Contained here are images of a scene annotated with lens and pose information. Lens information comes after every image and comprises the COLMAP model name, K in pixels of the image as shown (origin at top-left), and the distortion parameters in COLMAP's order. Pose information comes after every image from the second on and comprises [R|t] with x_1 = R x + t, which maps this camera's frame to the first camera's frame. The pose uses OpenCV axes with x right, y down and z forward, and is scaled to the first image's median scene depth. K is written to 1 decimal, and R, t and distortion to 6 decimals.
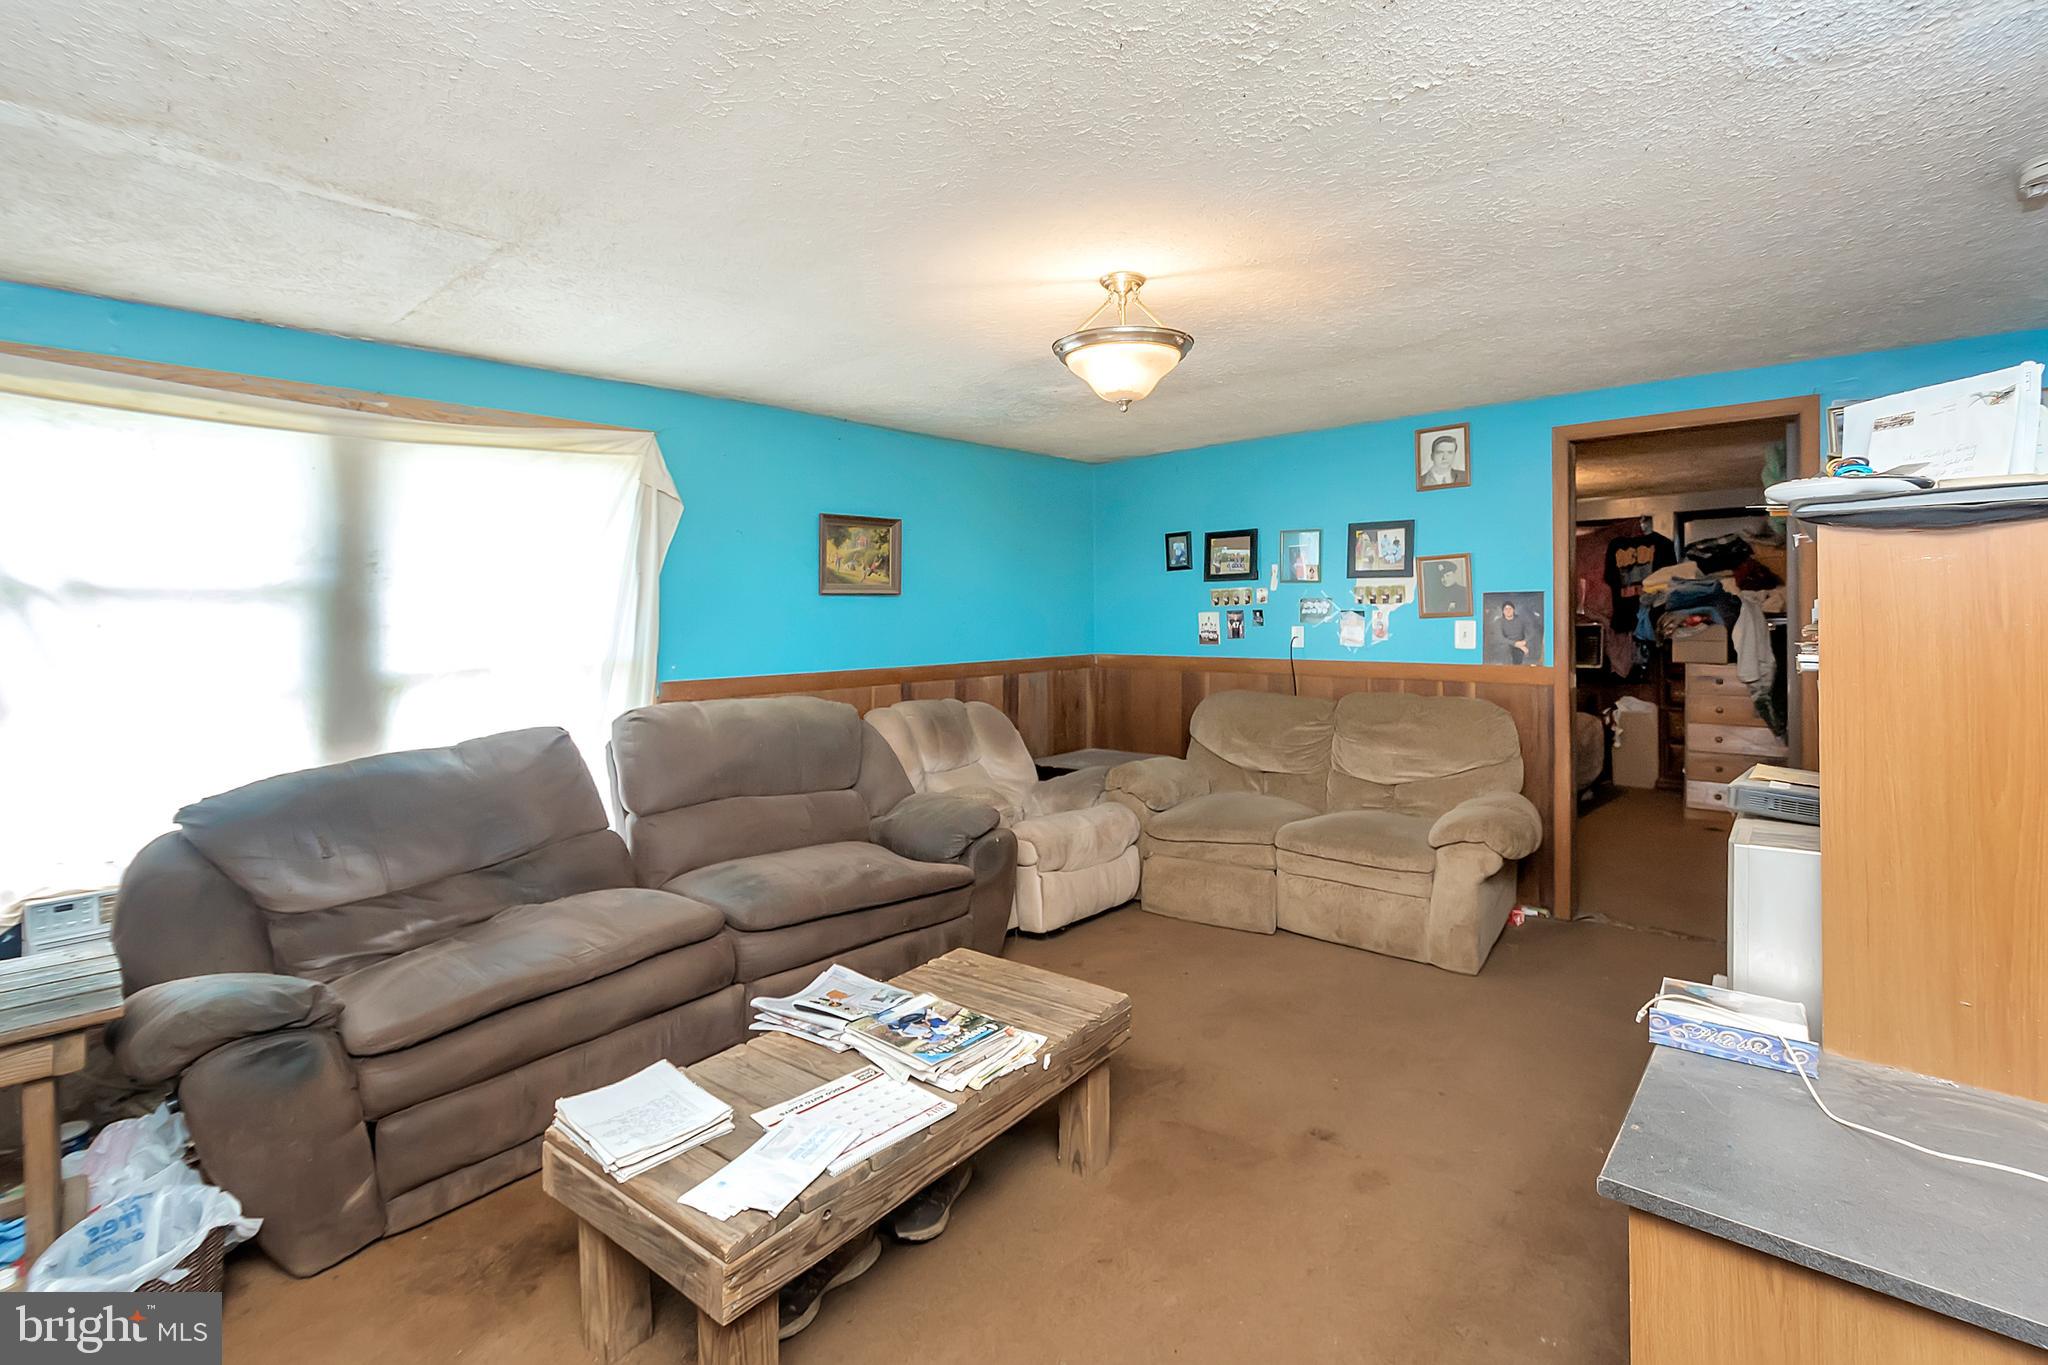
lens RADIAL K [[927.6, 0, 1057.3], [0, 927.6, 615.0], [0, 0, 1]] dist [0.004477, -0.000225]
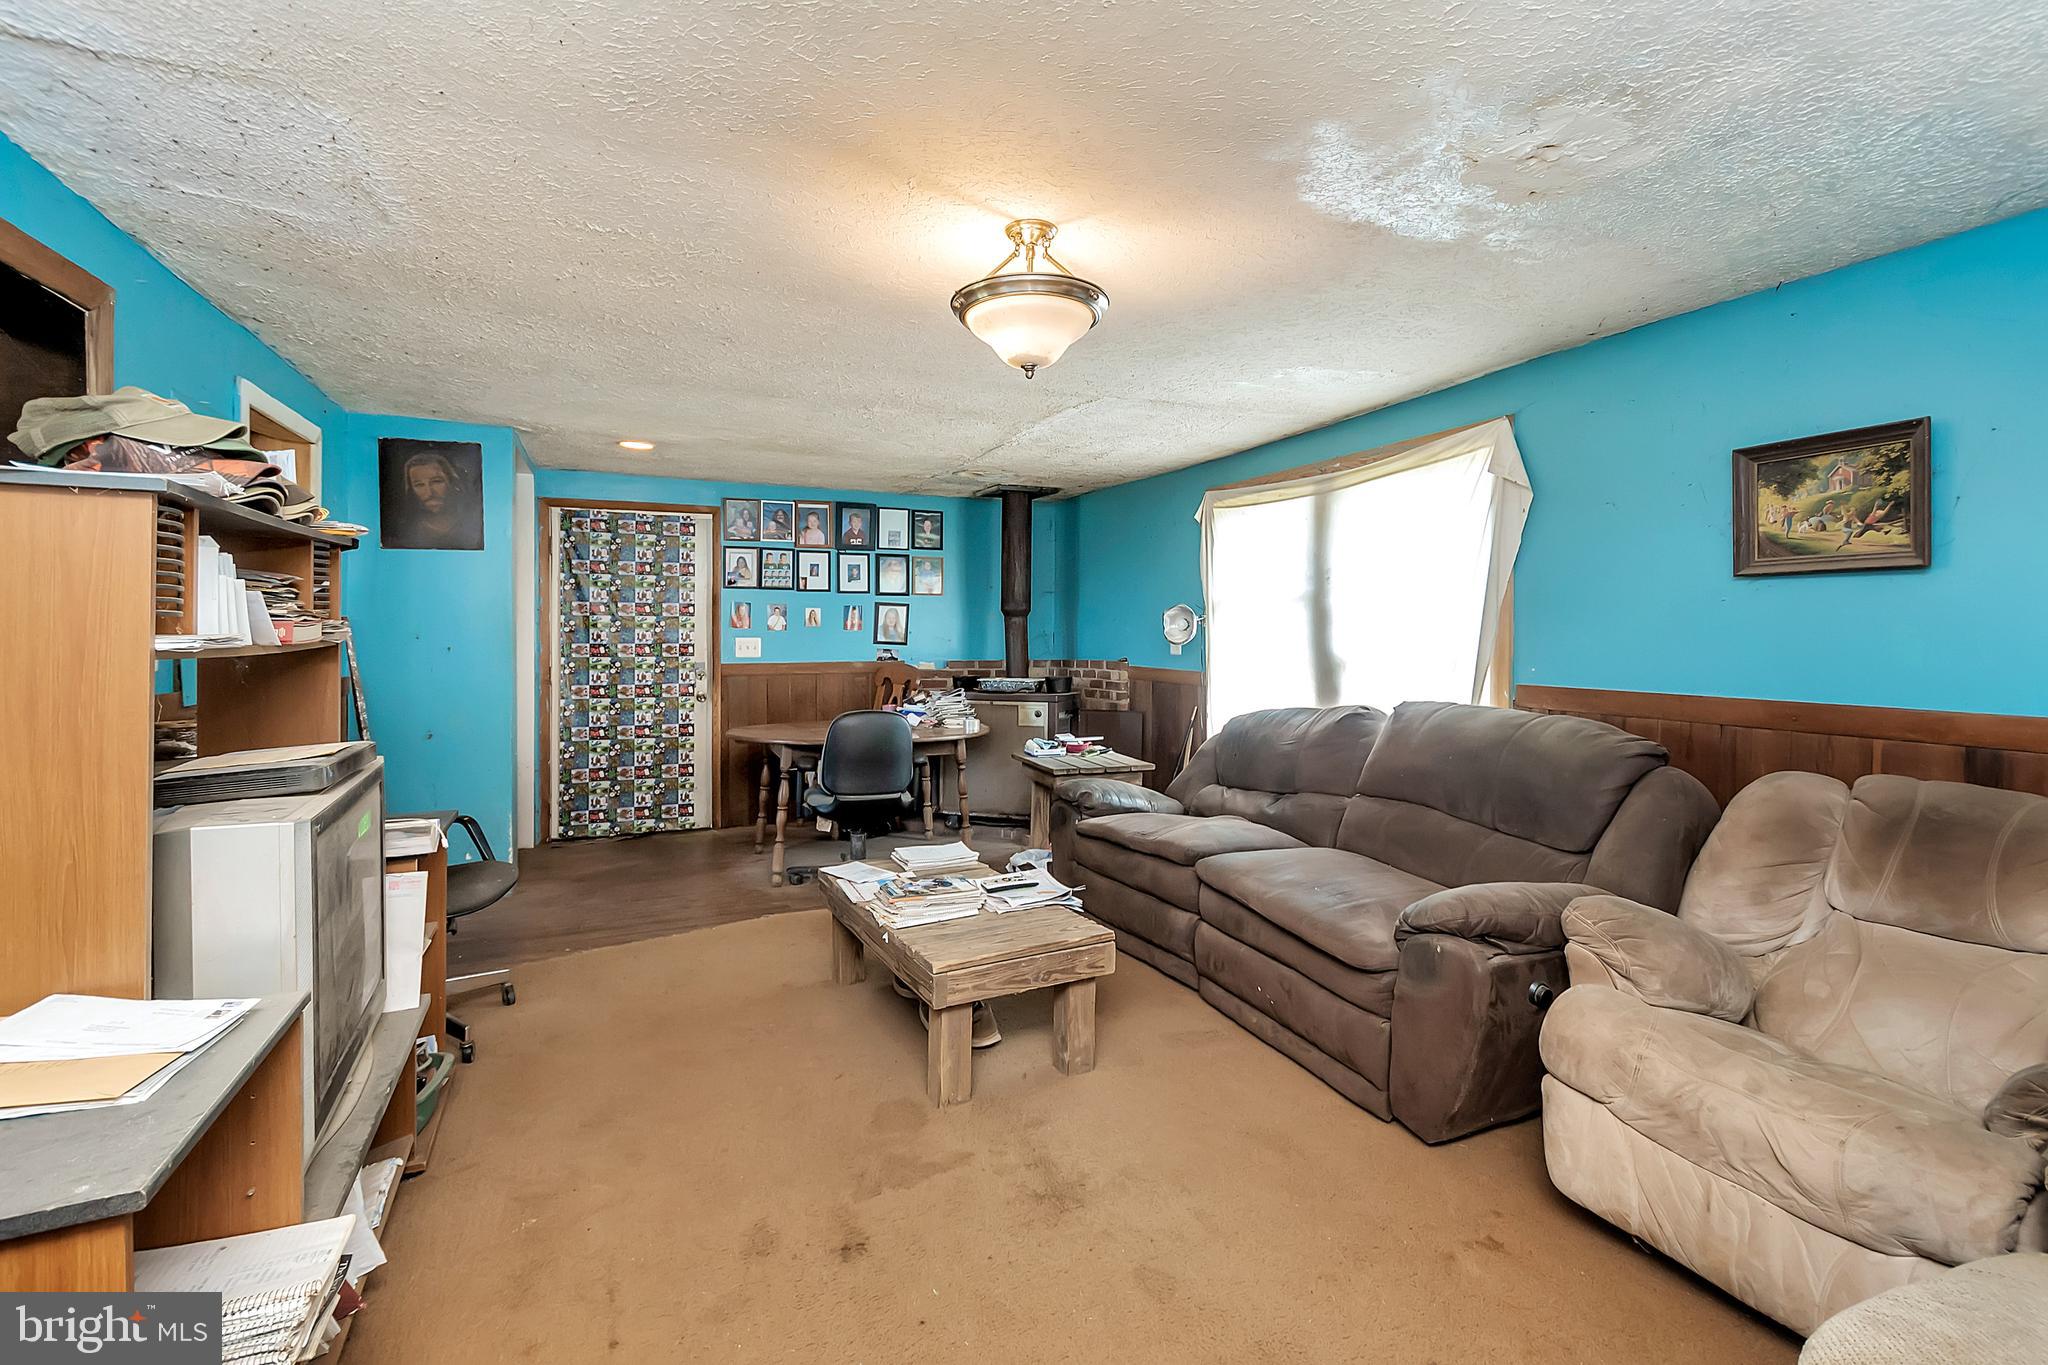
lens RADIAL K [[923.4, 0, 1027.9], [0, 923.4, 620.2], [0, 0, 1]] dist [-0.000445, -0.000331]
pose [[-0.429696, -0.002862, -0.902969, 0.500845], [-0.000751, 0.999996, -0.002812, 0.009300], [0.902973, -0.000530, -0.429696, 0.788047]]
